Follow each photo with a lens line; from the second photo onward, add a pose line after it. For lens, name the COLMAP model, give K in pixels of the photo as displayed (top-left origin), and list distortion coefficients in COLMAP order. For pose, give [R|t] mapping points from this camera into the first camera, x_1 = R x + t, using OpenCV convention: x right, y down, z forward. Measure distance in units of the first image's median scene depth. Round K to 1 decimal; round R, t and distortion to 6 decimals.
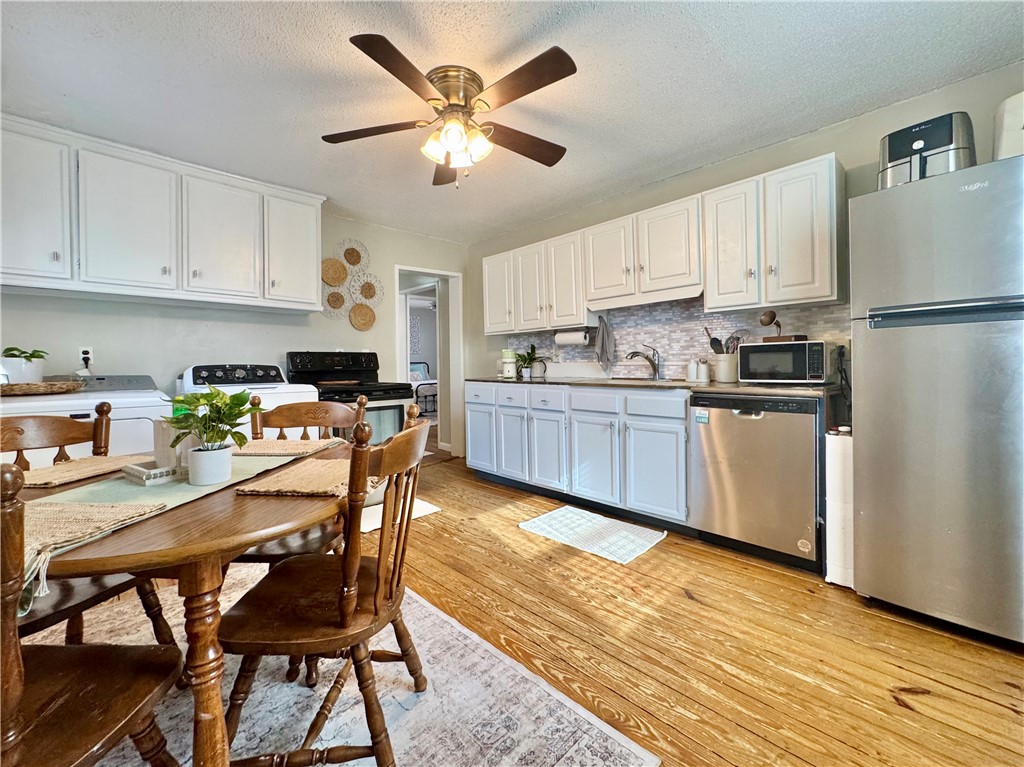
lens RADIAL K [[435.4, 0, 513.8], [0, 435.4, 374.1], [0, 0, 1]] dist [-0.002668, 0.000130]
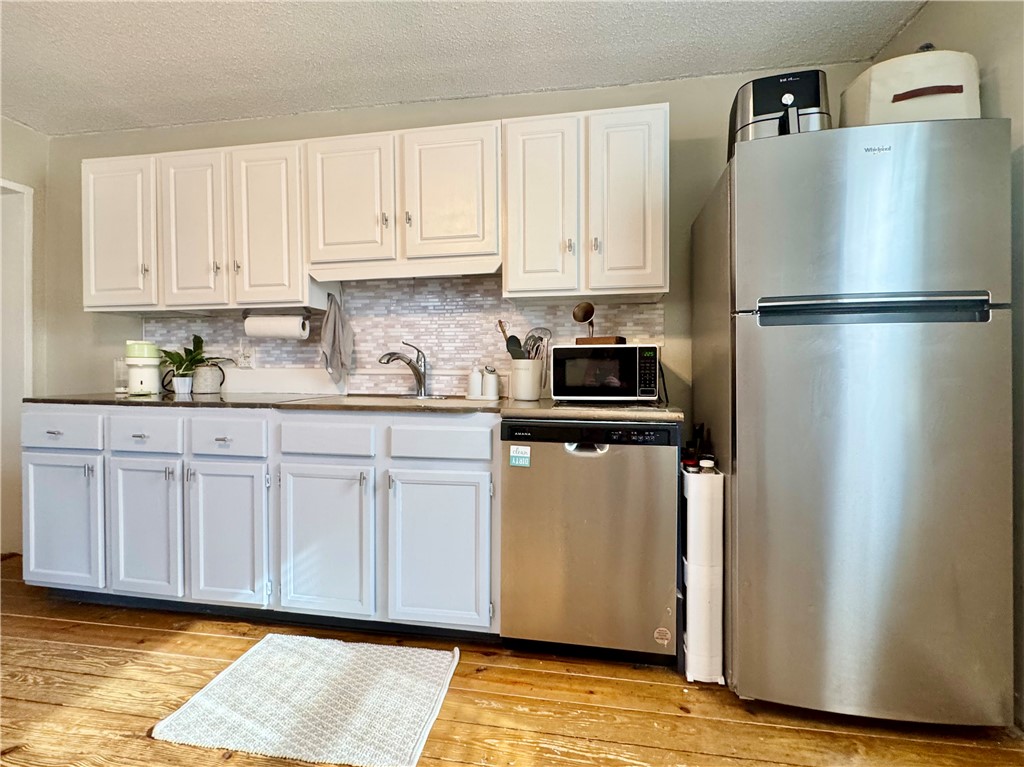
lens RADIAL K [[470.0, 0, 512.0], [0, 470.0, 377.5], [0, 0, 1]] dist [-0.000823, -0.000011]
pose [[0.805755, 0.014678, 0.592067, 0.017076], [-0.001662, 0.999745, -0.022523, -0.000411], [-0.592247, 0.017164, 0.805574, 0.368128]]
